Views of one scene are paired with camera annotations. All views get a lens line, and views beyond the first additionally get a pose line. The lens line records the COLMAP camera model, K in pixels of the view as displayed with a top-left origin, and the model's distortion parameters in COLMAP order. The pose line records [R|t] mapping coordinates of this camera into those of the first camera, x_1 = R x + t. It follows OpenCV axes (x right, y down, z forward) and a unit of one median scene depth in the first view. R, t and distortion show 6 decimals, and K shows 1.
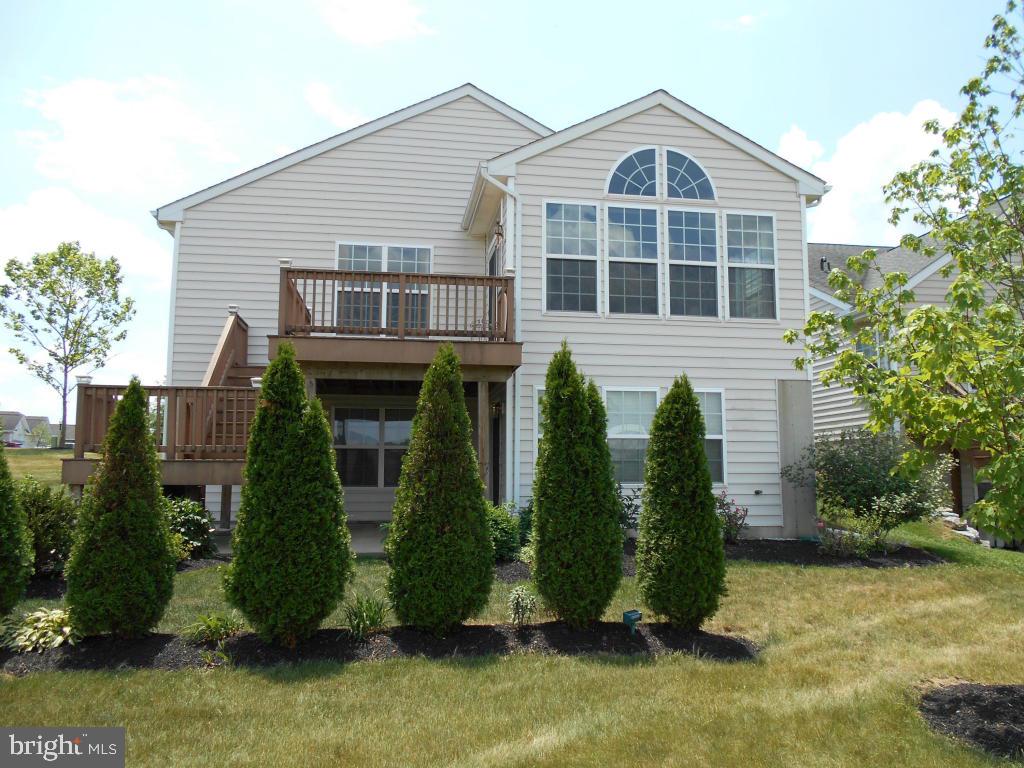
lens RADIAL K [[796.3, 0, 509.3], [0, 796.3, 387.3], [0, 0, 1]] dist [0.008062, 0.016720]
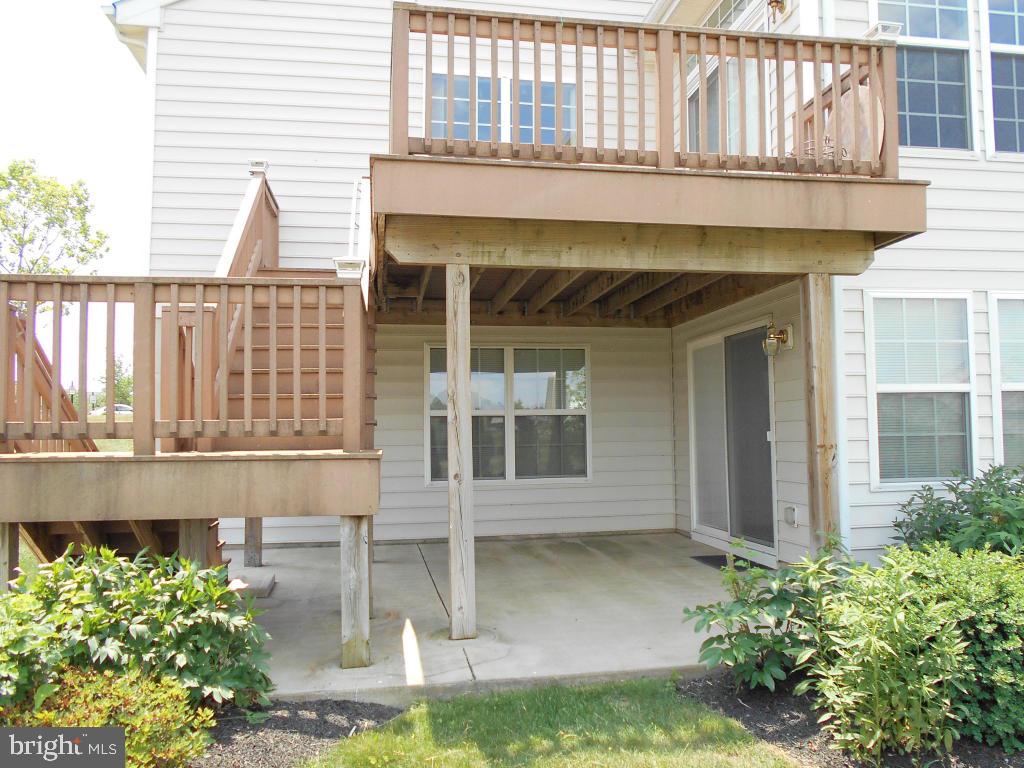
lens RADIAL K [[796.3, 0, 515.5], [0, 796.3, 383.9], [0, 0, 1]] dist [0.008062, 0.016720]
pose [[0.999766, -0.010761, 0.018759, -0.196171], [0.009838, 0.998769, 0.048626, 0.028968], [-0.019259, -0.048430, 0.998641, 0.478333]]
